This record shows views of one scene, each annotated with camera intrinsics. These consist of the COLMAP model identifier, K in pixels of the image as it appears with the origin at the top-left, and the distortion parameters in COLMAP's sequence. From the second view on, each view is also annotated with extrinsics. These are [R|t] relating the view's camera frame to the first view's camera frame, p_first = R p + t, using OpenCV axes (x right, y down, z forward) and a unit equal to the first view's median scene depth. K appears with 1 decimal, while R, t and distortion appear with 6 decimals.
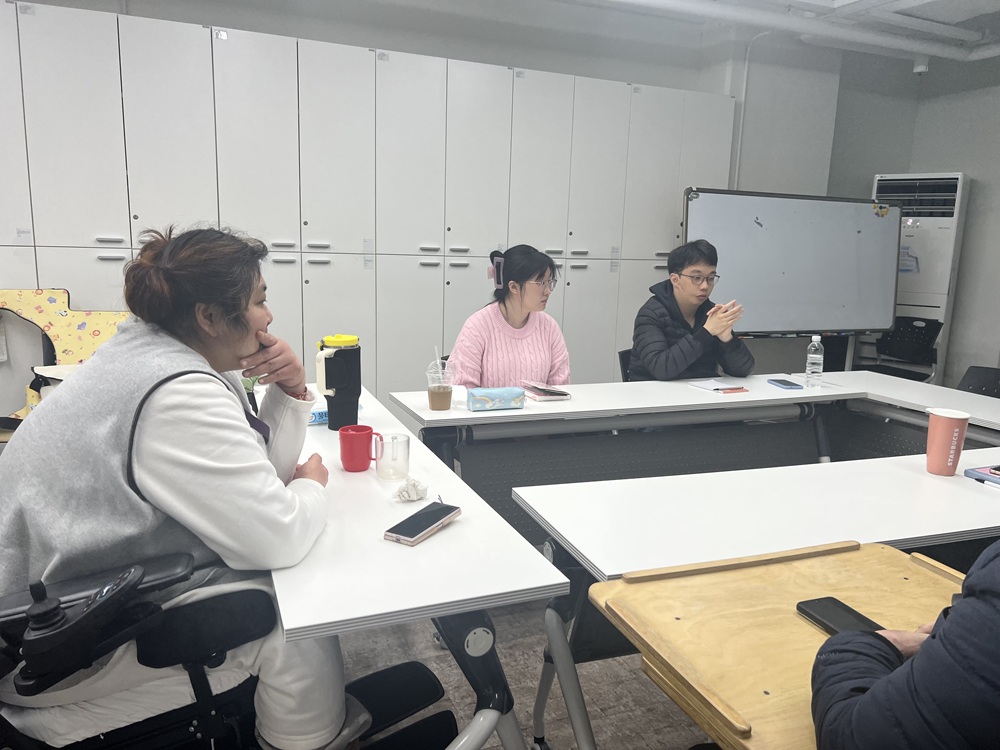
lens RADIAL K [[756.6, 0, 495.9], [0, 756.6, 373.4], [0, 0, 1]] dist [0.064653, -0.080646]
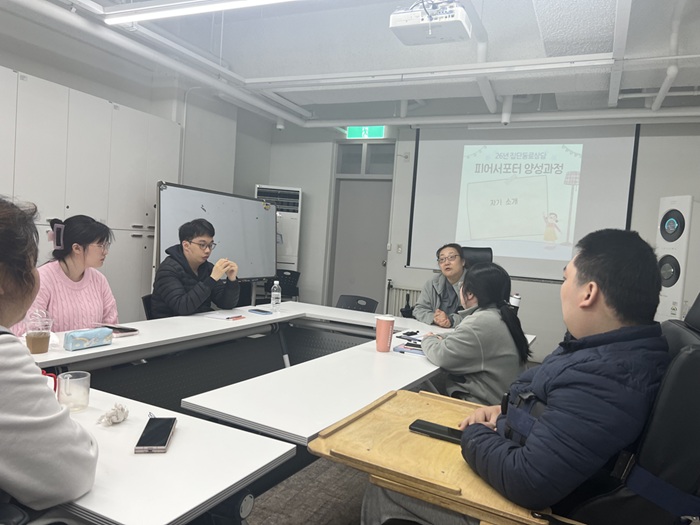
lens RADIAL K [[529.6, 0, 347.1], [0, 529.6, 261.4], [0, 0, 1]] dist [0.064653, -0.080646]
pose [[0.744903, -0.004221, 0.667160, -0.220618], [0.067171, 0.995373, -0.068701, -0.002704], [-0.663783, 0.095989, 0.741740, 0.054518]]
